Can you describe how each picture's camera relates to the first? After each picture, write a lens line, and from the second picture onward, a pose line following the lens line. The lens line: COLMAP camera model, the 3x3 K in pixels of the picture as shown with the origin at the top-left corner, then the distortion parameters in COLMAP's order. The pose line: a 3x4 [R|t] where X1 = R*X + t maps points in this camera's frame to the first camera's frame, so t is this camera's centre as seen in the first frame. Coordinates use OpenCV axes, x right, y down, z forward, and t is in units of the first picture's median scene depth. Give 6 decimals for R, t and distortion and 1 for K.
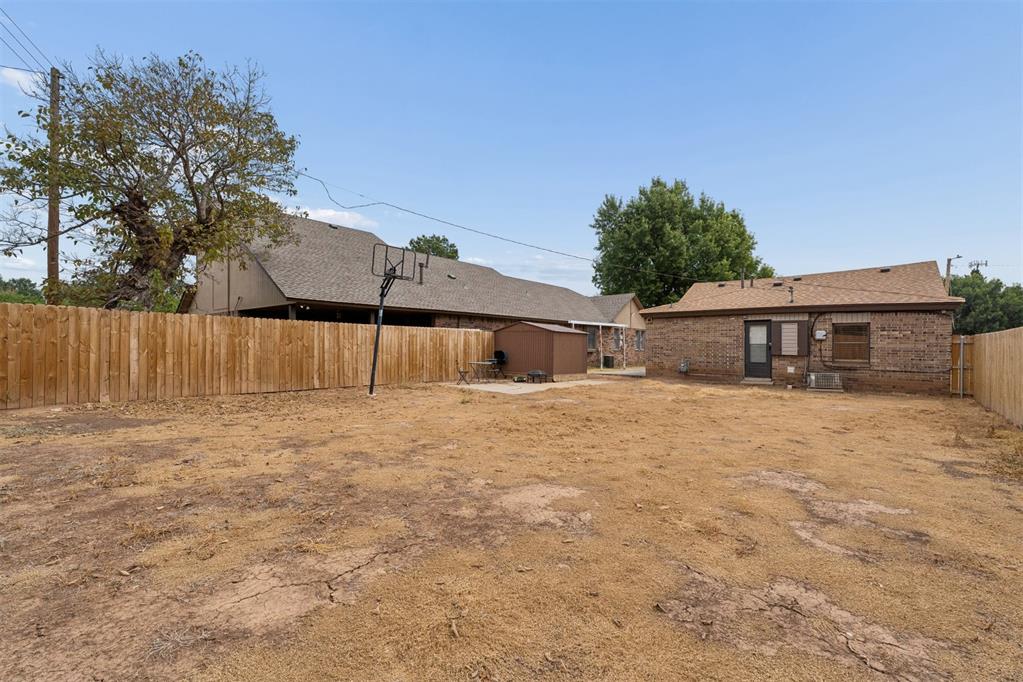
lens RADIAL K [[426.1, 0, 511.8], [0, 426.1, 343.6], [0, 0, 1]] dist [0.000734, -0.000127]
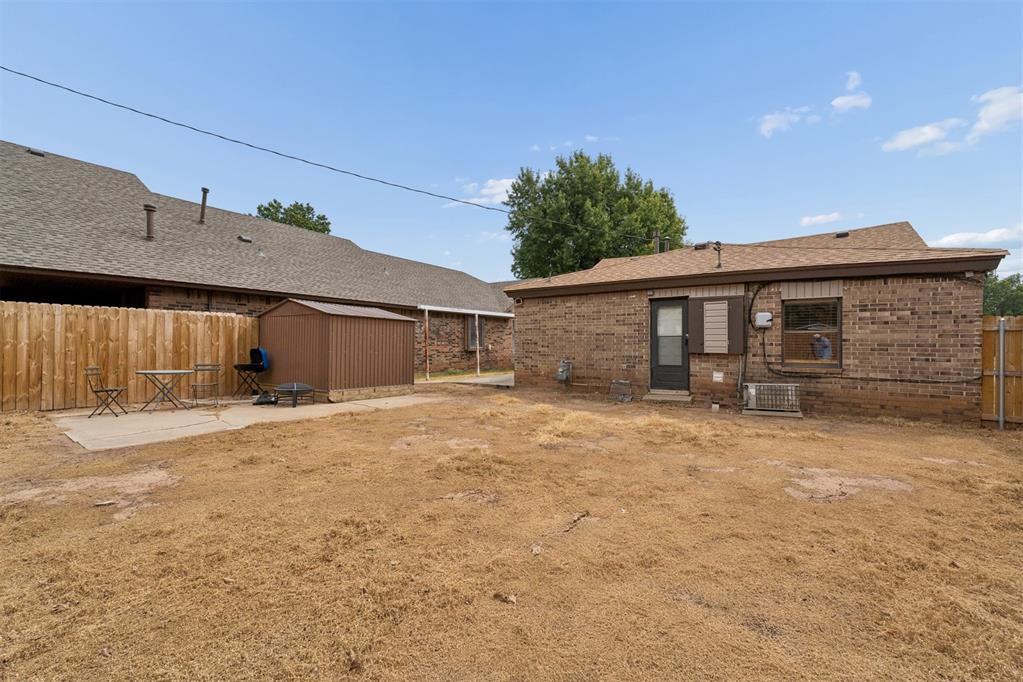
lens RADIAL K [[426.1, 0, 511.8], [0, 426.1, 343.6], [0, 0, 1]] dist [0.000734, -0.000127]
pose [[0.993518, -0.003209, 0.113633, 0.252509], [0.003149, 0.999995, 0.000711, 0.010218], [-0.113635, -0.000349, 0.993523, 0.368879]]
